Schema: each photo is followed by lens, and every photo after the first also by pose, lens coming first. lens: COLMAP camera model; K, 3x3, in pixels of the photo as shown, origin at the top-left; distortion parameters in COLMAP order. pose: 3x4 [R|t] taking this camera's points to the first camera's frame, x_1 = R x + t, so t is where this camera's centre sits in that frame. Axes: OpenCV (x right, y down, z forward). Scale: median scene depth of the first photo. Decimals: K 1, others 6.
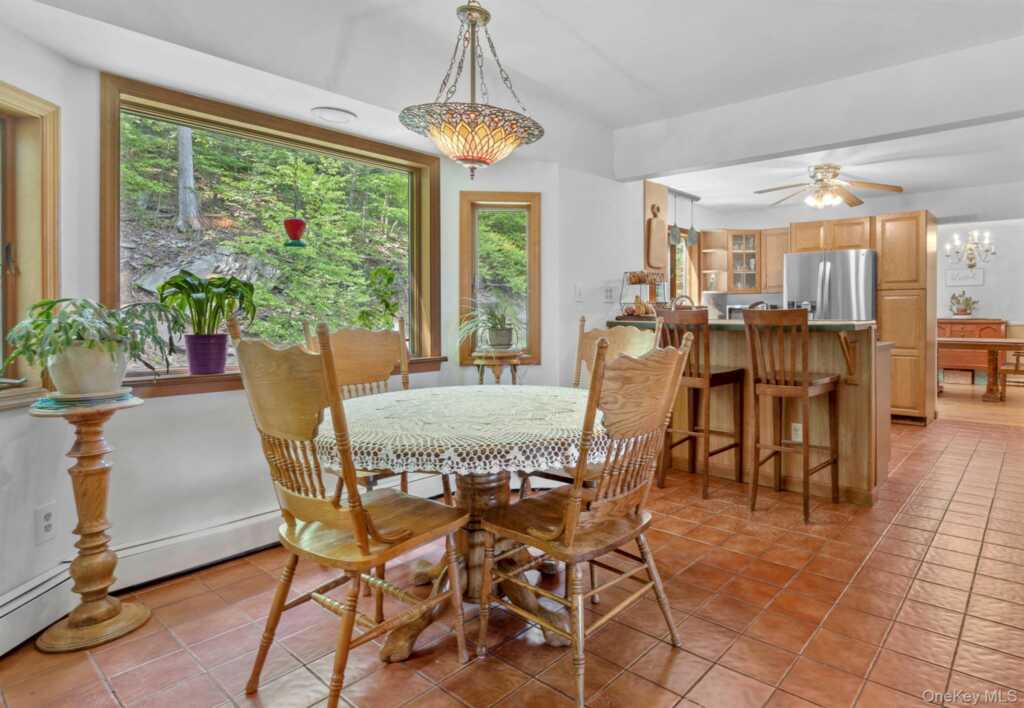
lens RADIAL K [[564.4, 0, 621.8], [0, 564.4, 327.1], [0, 0, 1]] dist [-0.003038, -0.000753]
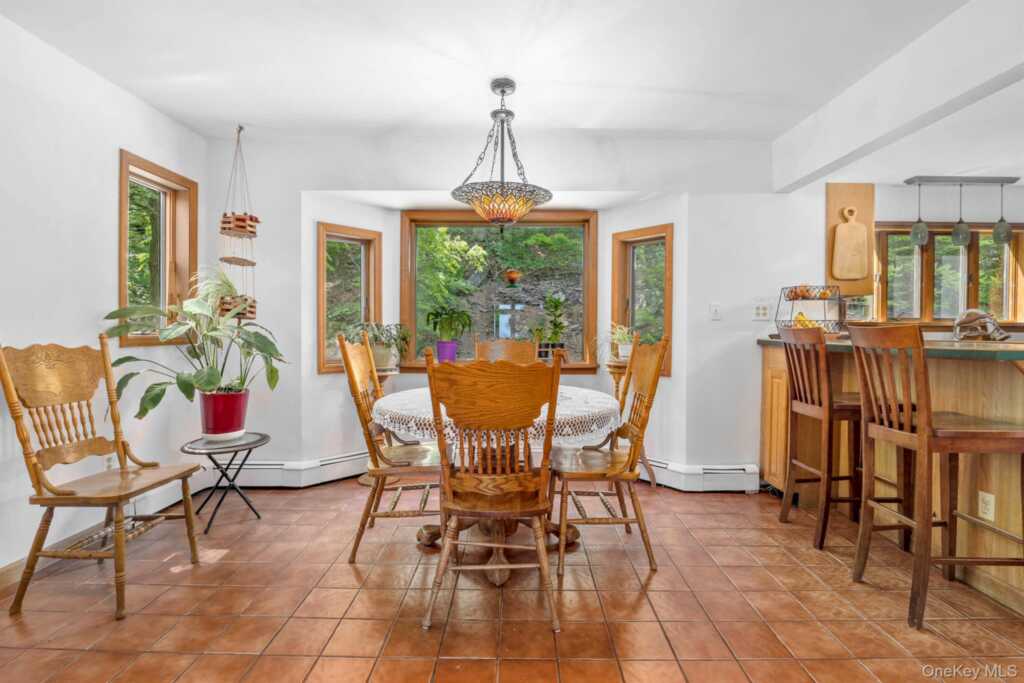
lens RADIAL K [[452.7, 0, 512.0], [0, 452.7, 341.5], [0, 0, 1]] dist [-0.009623, 0.000230]
pose [[0.603834, 0.024224, -0.796742, 0.386351], [-0.024166, 0.999635, 0.012078, -0.005855], [0.796744, 0.011961, 0.604199, 0.206769]]
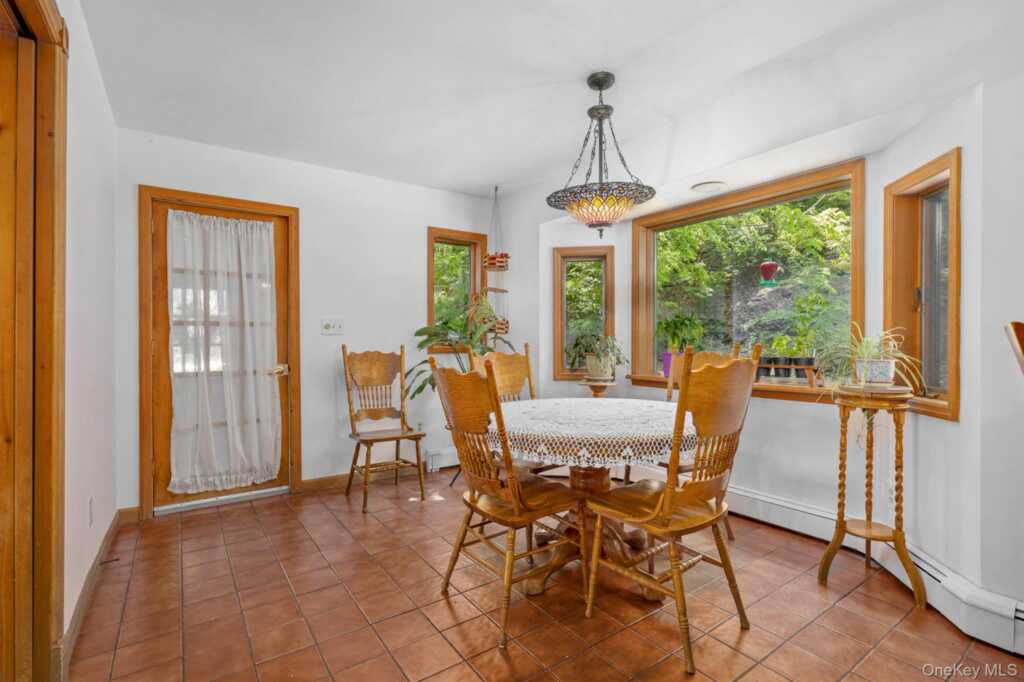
lens RADIAL K [[476.9, 0, 512.0], [0, 476.9, 341.0], [0, 0, 1]] dist [-0.016747, 0.000201]
pose [[-0.296688, 0.003541, -0.954968, 0.503958], [-0.017082, 0.999813, 0.009015, -0.018742], [0.954822, 0.018987, -0.296572, 0.686380]]
